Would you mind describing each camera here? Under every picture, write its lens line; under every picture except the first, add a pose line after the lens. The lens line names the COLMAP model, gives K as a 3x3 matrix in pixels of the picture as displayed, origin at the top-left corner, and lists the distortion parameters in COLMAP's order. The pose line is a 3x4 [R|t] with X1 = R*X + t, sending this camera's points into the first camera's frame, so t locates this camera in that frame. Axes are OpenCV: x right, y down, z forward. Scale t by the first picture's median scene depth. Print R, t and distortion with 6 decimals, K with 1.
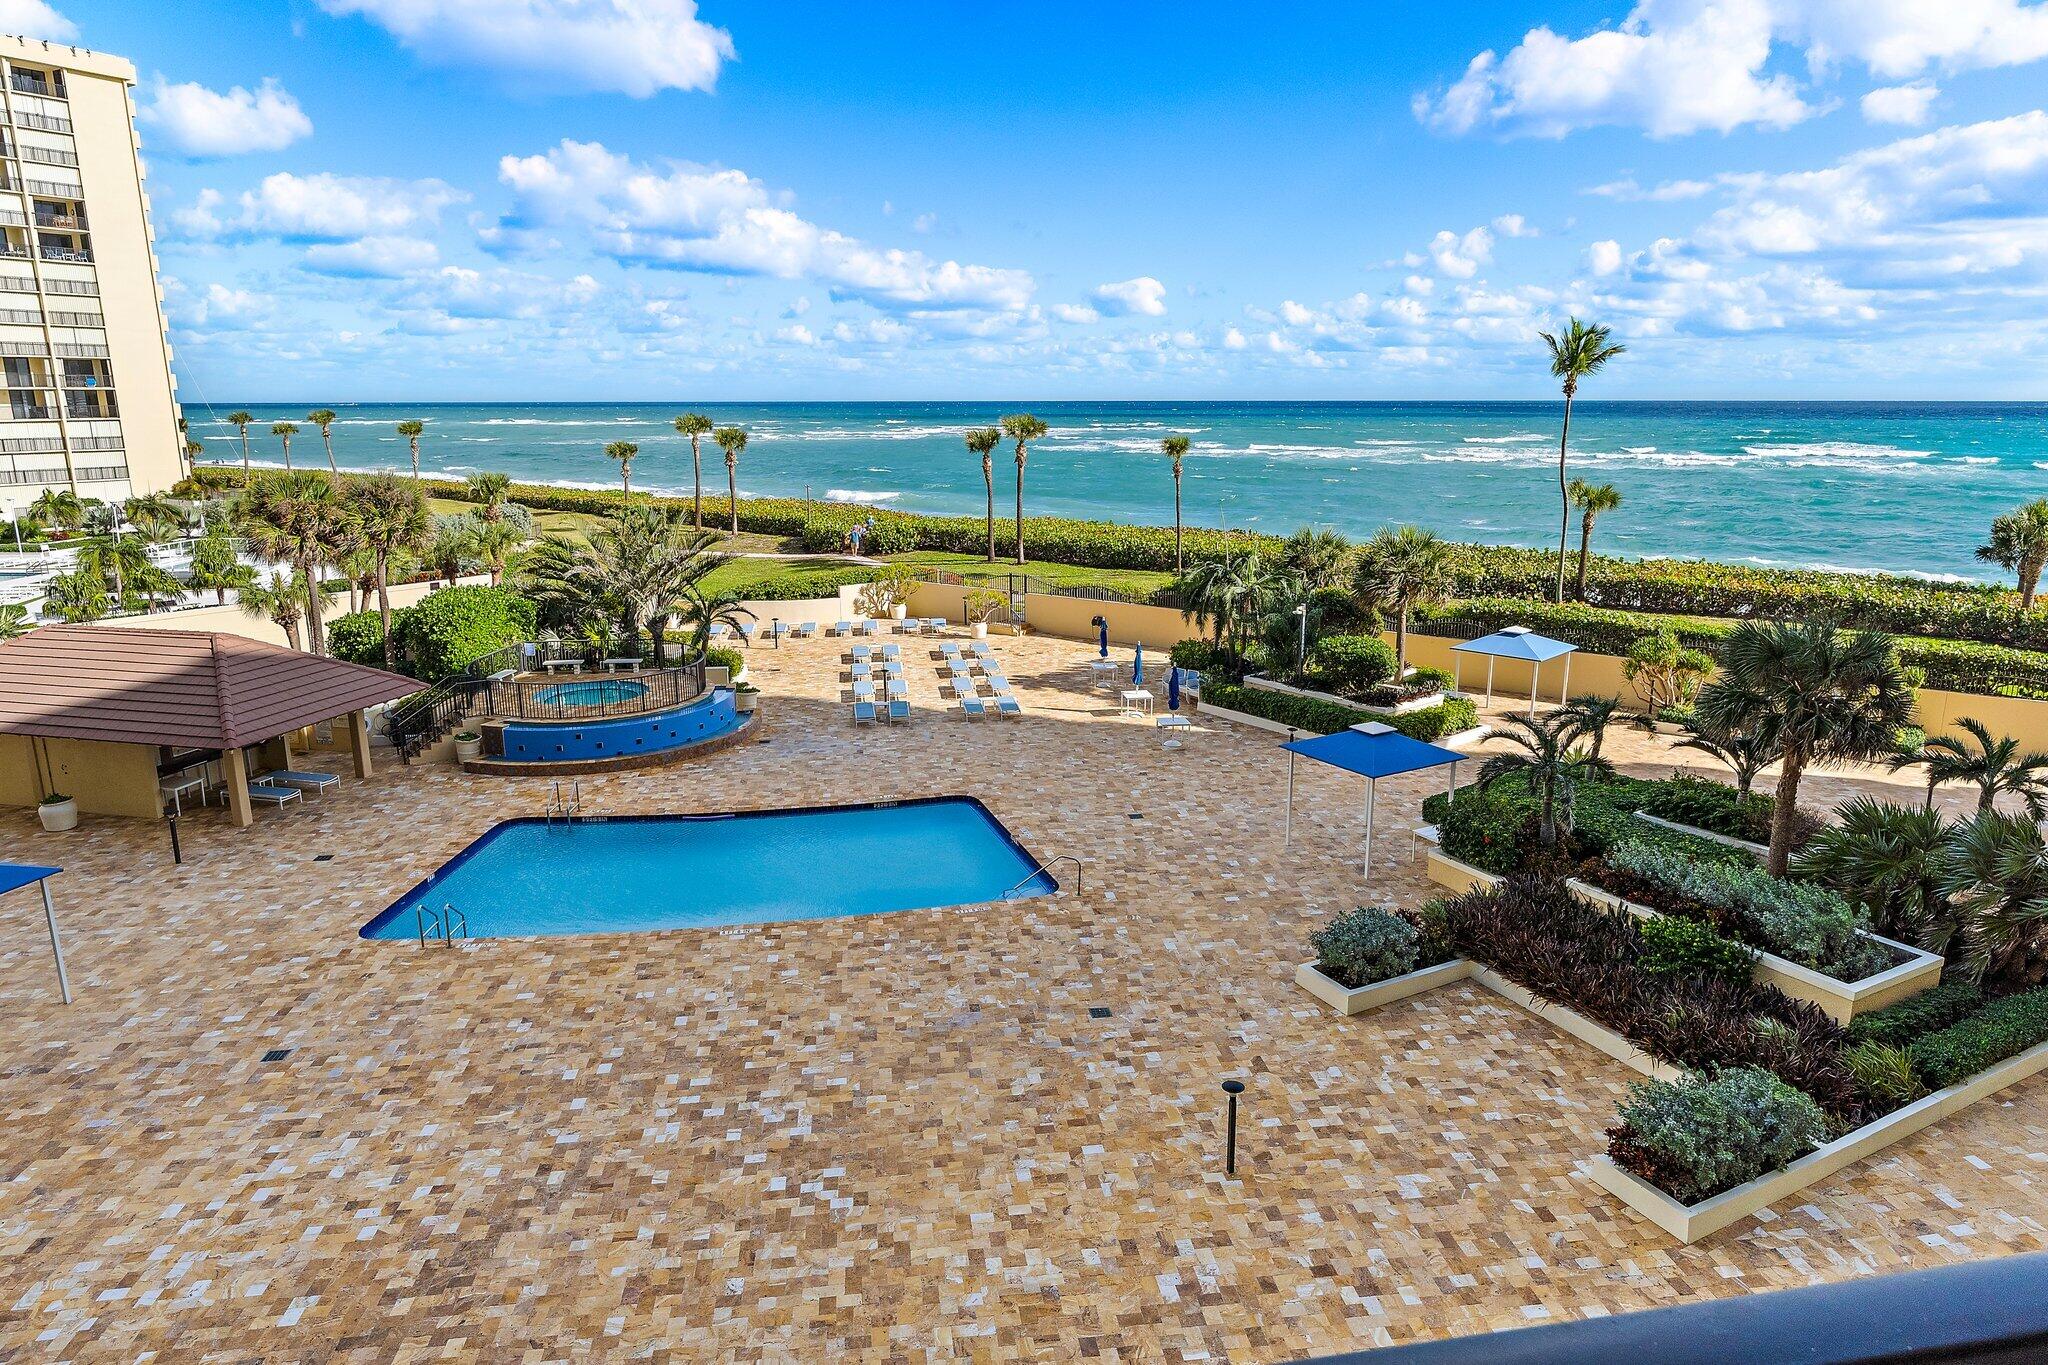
lens RADIAL K [[1238.6, 0, 1020.8], [0, 1238.6, 675.1], [0, 0, 1]] dist [-0.000730, 0.006764]
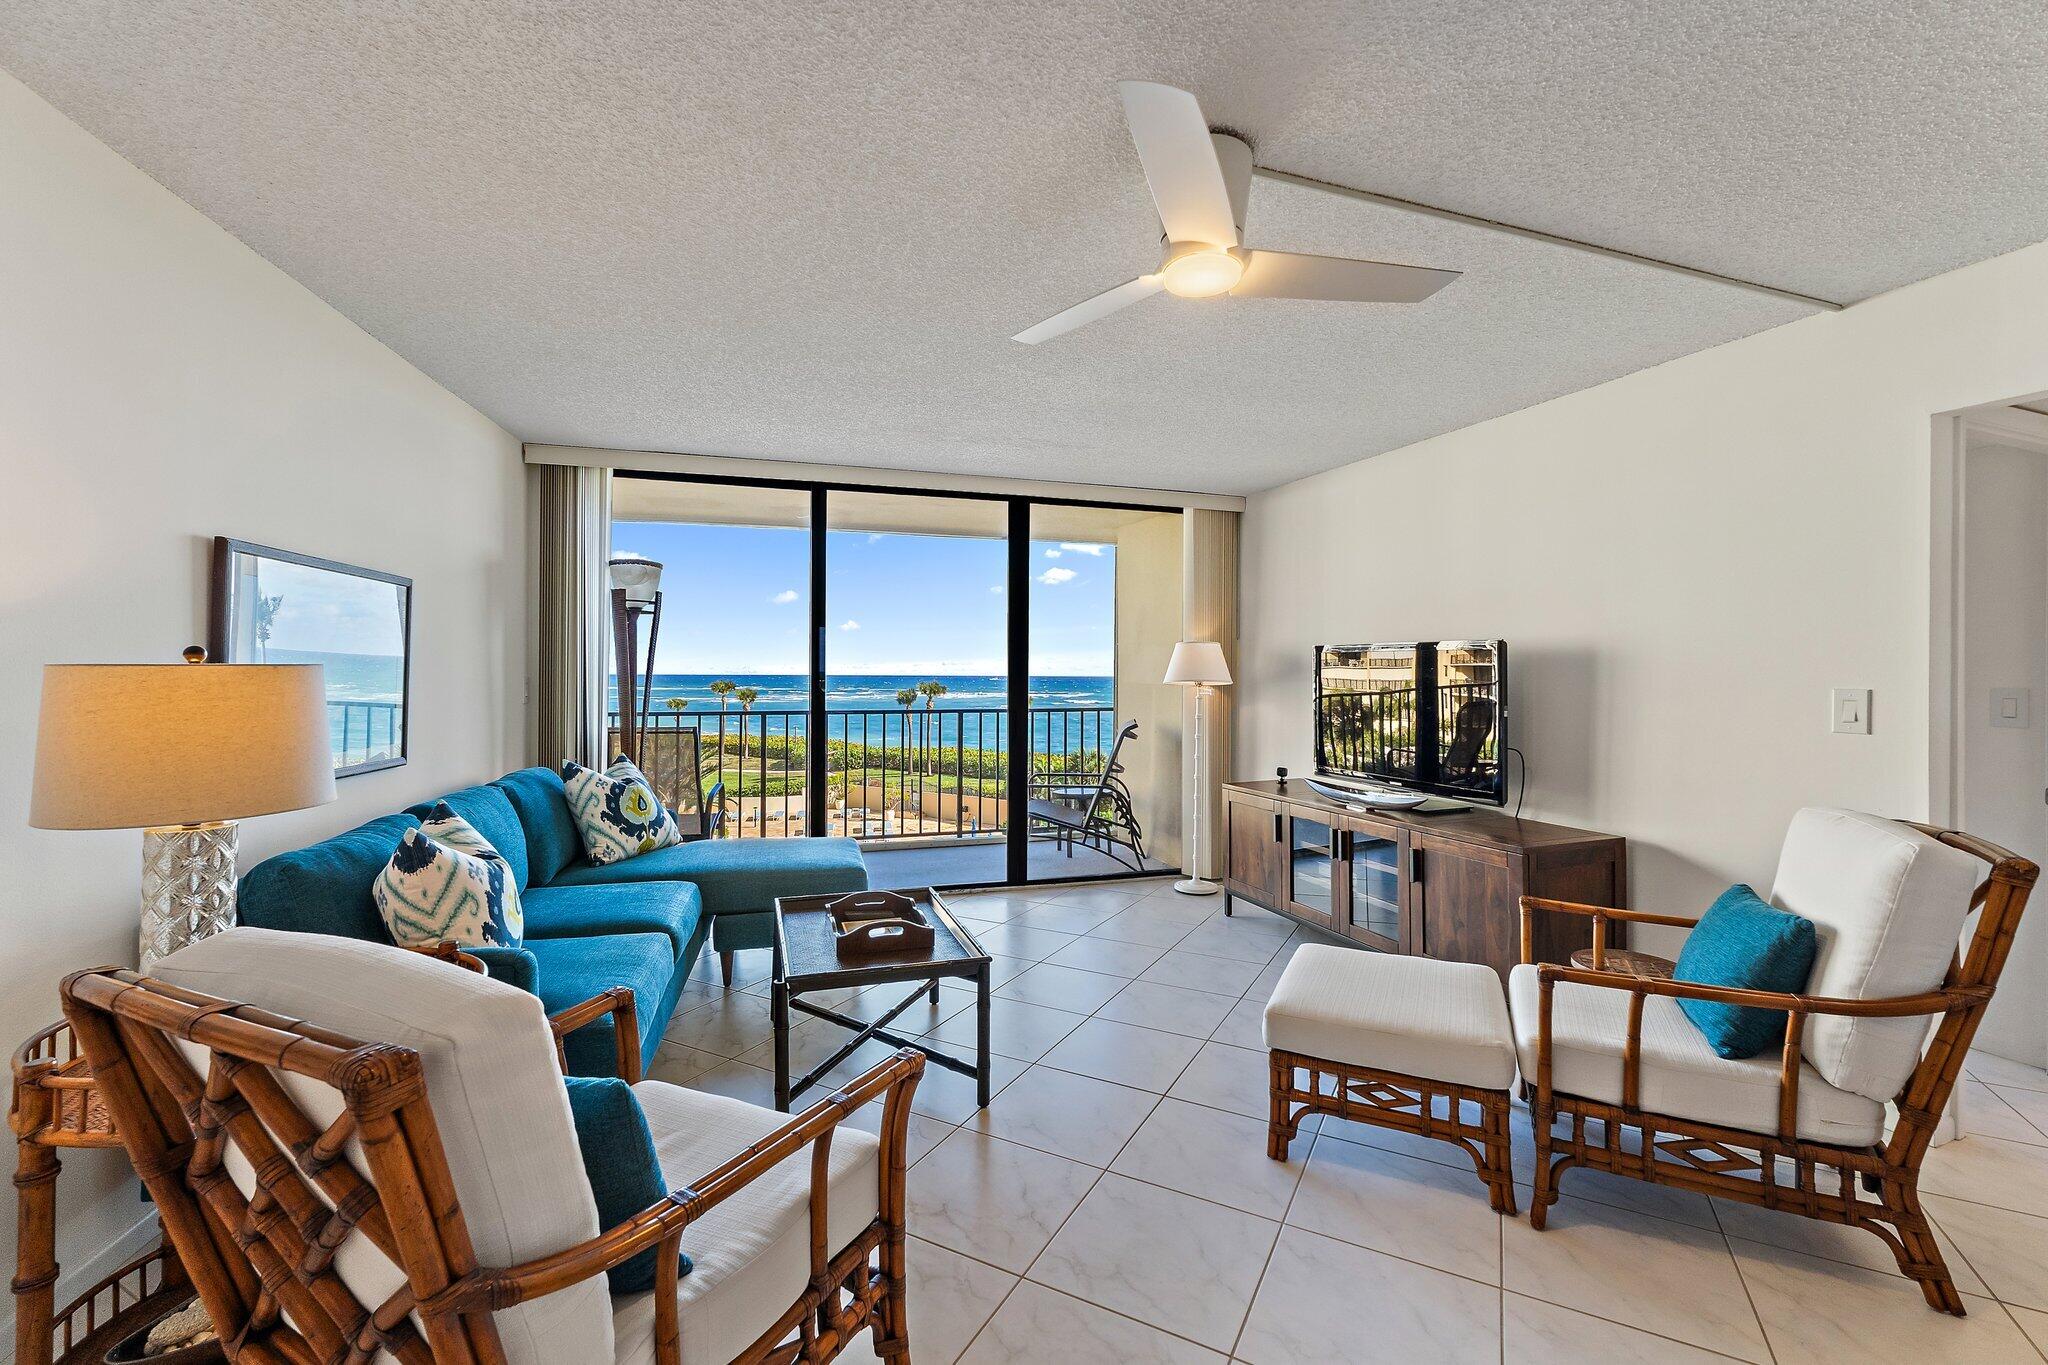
lens RADIAL K [[855.1, 0, 1025.4], [0, 855.1, 667.7], [0, 0, 1]] dist [0.007493, -0.001724]
pose [[0.998076, 0.006927, 0.061619, 0.071688], [0.007164, 0.974203, -0.225559, 0.027888], [-0.061592, 0.225567, 0.972279, -0.107963]]
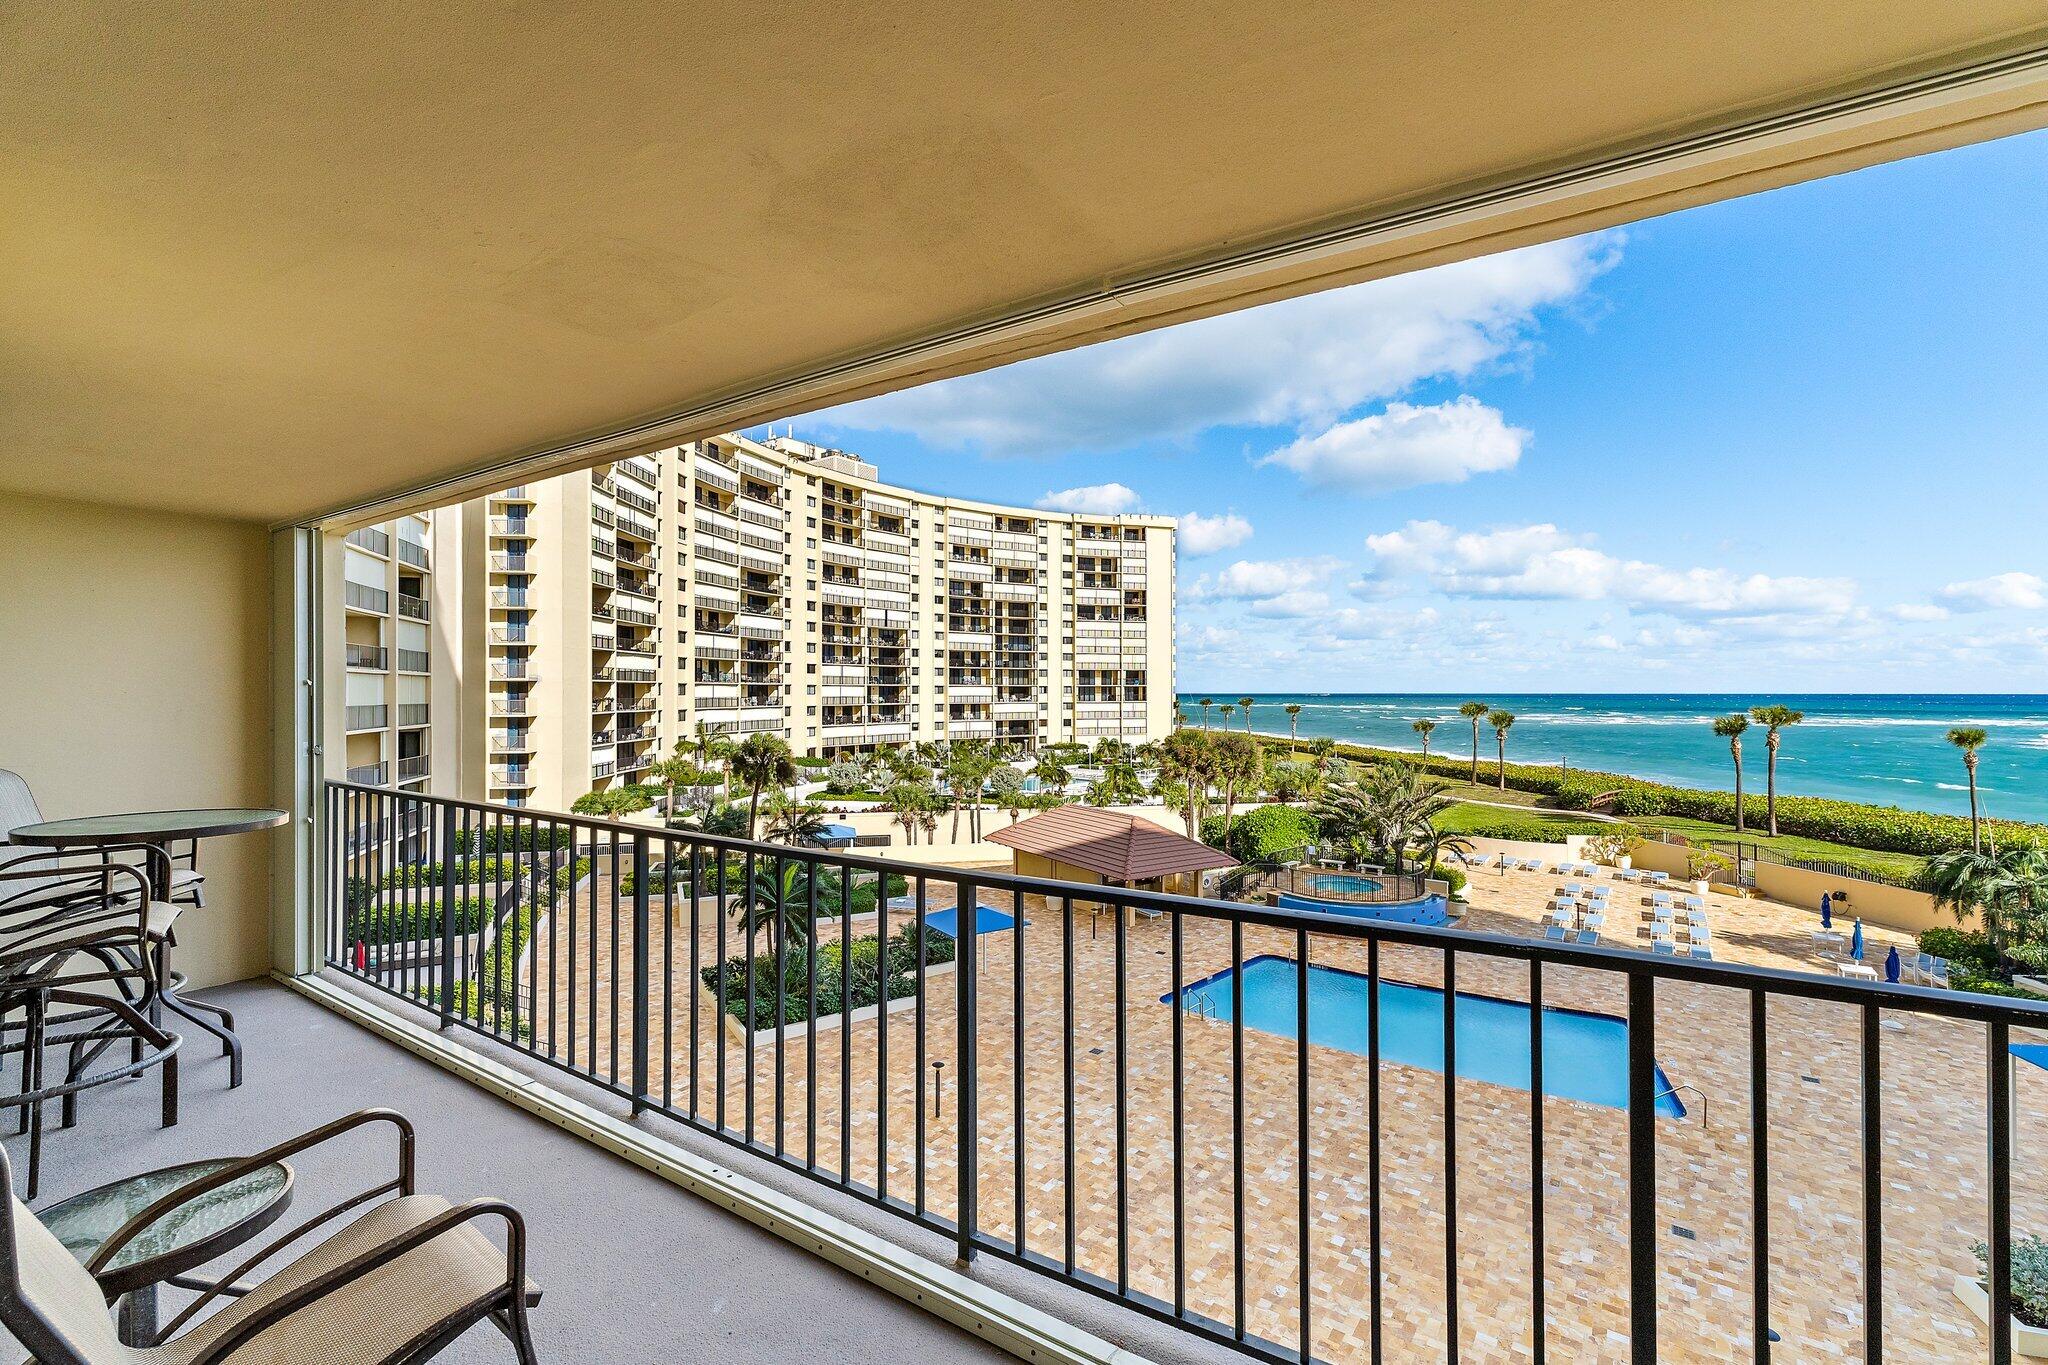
lens RADIAL K [[855.1, 0, 1044.3], [0, 855.1, 693.6], [0, 0, 1]] dist [0.007493, -0.001724]
pose [[0.725953, 0.002712, -0.687739, 0.074100], [-0.150050, 0.976526, -0.154537, 0.002892], [0.671176, 0.215382, 0.709319, -0.013409]]
